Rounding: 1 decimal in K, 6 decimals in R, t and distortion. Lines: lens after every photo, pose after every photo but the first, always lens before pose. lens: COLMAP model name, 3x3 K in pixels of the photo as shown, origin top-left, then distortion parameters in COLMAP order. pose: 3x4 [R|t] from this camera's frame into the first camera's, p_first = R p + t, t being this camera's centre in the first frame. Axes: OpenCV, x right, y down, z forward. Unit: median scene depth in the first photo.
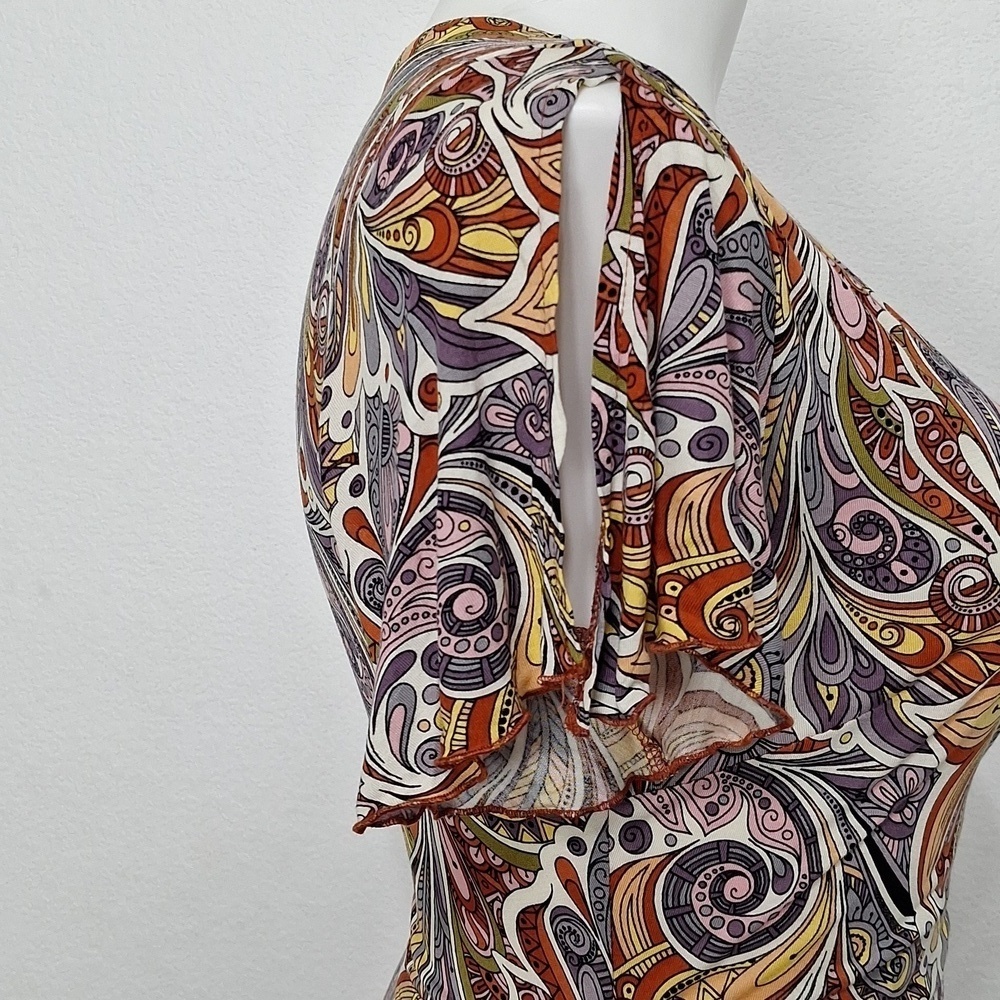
lens RADIAL K [[1564.6, 0, 498.0], [0, 1564.6, 487.1], [0, 0, 1]] dist [0.193482, -0.087444]
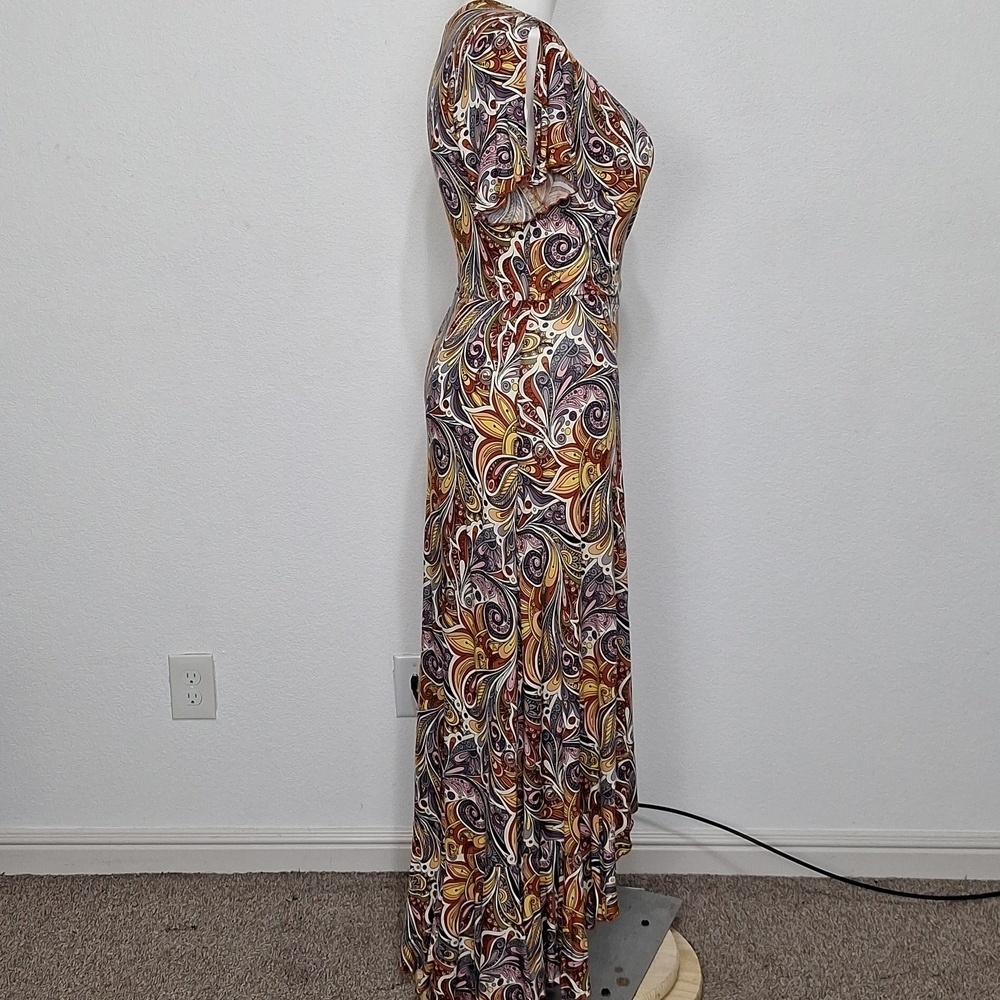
lens RADIAL K [[1564.6, 0, 498.0], [0, 1564.6, 487.1], [0, 0, 1]] dist [0.193482, -0.087444]
pose [[0.987289, -0.035469, 0.154929, -0.671335], [0.019039, 0.994155, 0.106271, 0.470690], [-0.157793, -0.101971, 0.982193, -3.010212]]
